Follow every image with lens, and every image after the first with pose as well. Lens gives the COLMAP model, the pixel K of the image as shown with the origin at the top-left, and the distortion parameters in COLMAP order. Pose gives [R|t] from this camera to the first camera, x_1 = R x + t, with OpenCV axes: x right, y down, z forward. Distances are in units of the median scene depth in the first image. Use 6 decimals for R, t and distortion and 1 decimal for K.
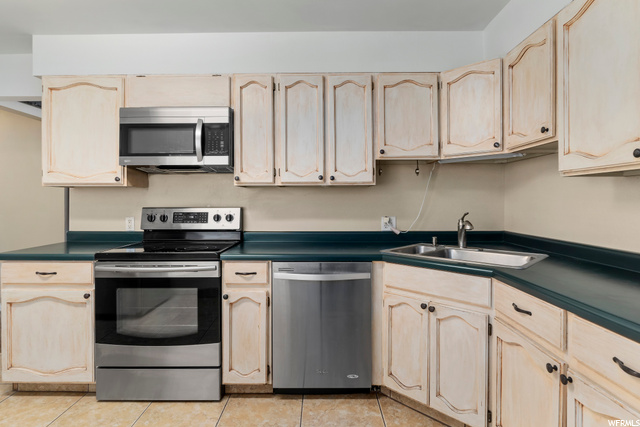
lens RADIAL K [[340.6, 0, 311.4], [0, 340.6, 199.5], [0, 0, 1]] dist [-0.014725, -0.000074]
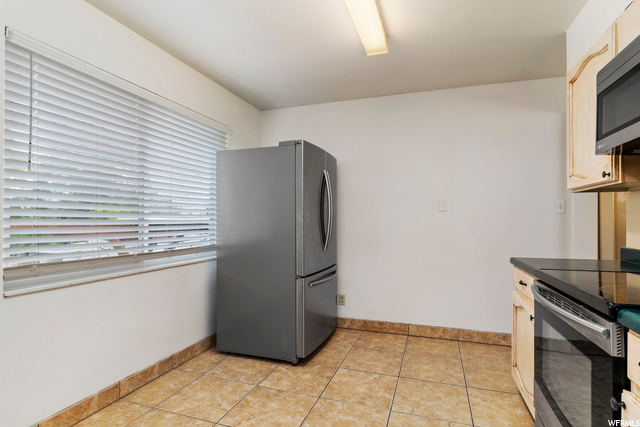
lens RADIAL K [[334.9, 0, 320.0], [0, 334.9, 213.5], [0, 0, 1]] dist [-0.004052, -0.000030]
pose [[-0.319996, -0.015565, -0.947291, 0.301430], [0.000653, 0.999861, -0.016650, 0.035528], [0.947419, -0.005947, -0.319941, 0.745747]]
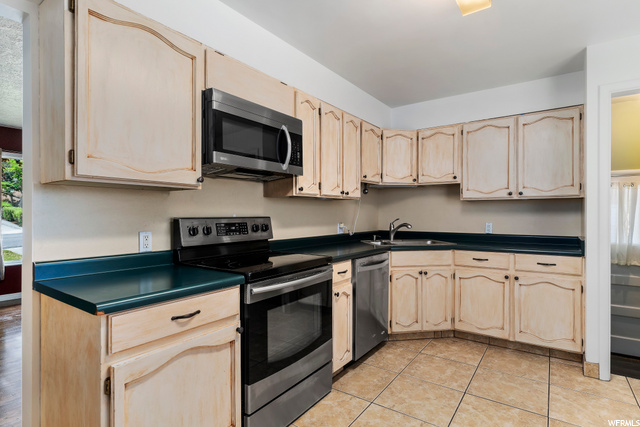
lens RADIAL K [[334.9, 0, 320.0], [0, 334.9, 213.5], [0, 0, 1]] dist [-0.004052, -0.000030]
pose [[0.569271, 0.001889, 0.822147, -1.112913], [-0.005662, 0.999983, 0.001624, 0.013260], [-0.822130, -0.005580, 0.569272, 0.381636]]
